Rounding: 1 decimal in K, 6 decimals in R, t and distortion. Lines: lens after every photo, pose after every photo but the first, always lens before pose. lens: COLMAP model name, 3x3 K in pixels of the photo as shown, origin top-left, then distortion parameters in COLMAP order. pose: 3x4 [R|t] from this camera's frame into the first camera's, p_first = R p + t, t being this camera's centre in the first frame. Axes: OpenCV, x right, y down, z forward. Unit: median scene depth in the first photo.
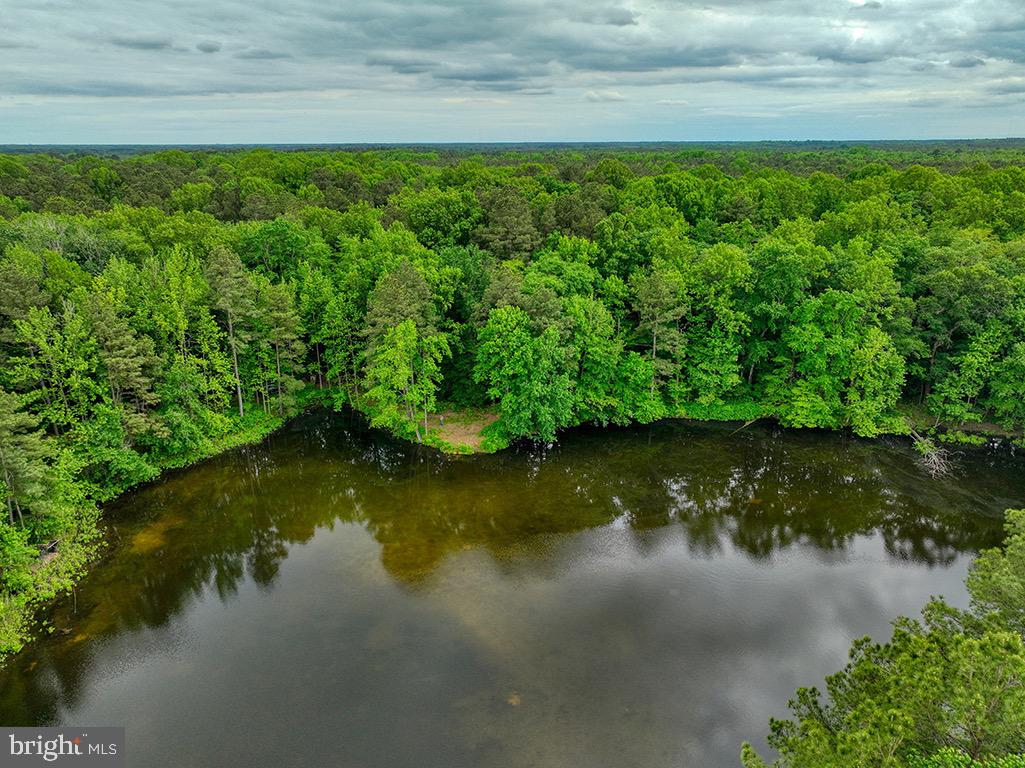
lens RADIAL K [[714.4, 0, 513.0], [0, 714.4, 383.6], [0, 0, 1]] dist [0.010830, 0.005540]
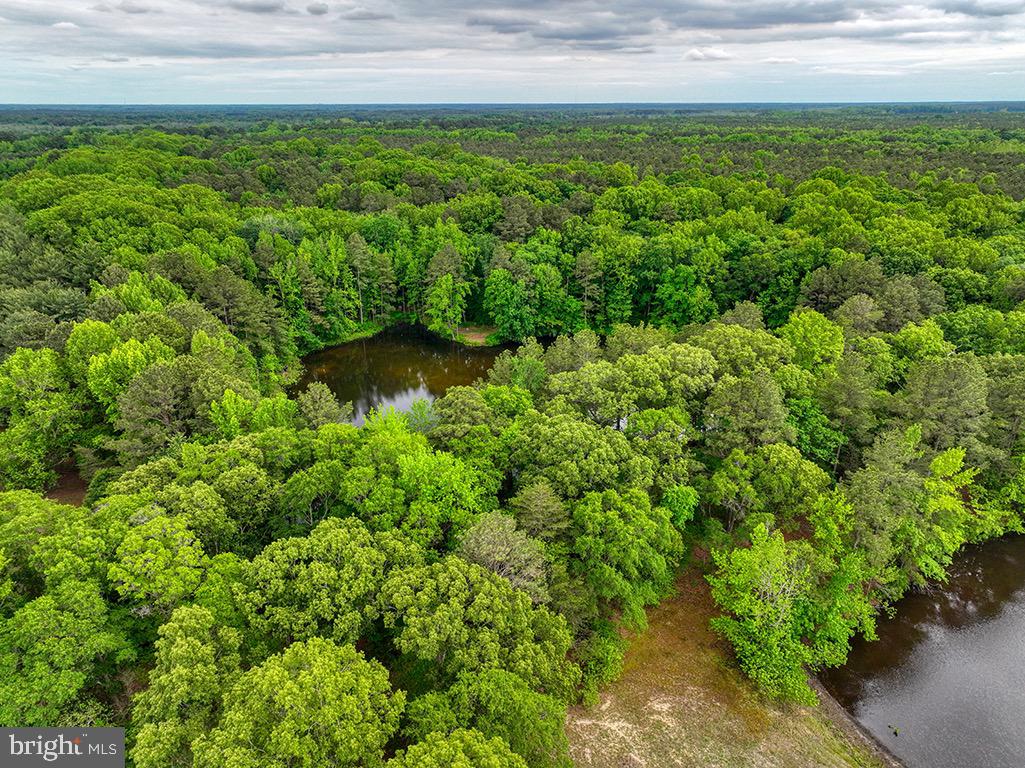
lens RADIAL K [[714.4, 0, 511.6], [0, 714.4, 383.9], [0, 0, 1]] dist [0.010830, 0.005540]
pose [[0.991459, 0.049342, -0.120728, 0.203396], [-0.043171, 0.997650, 0.053204, 0.072826], [0.123069, -0.047537, 0.991259, -0.682275]]
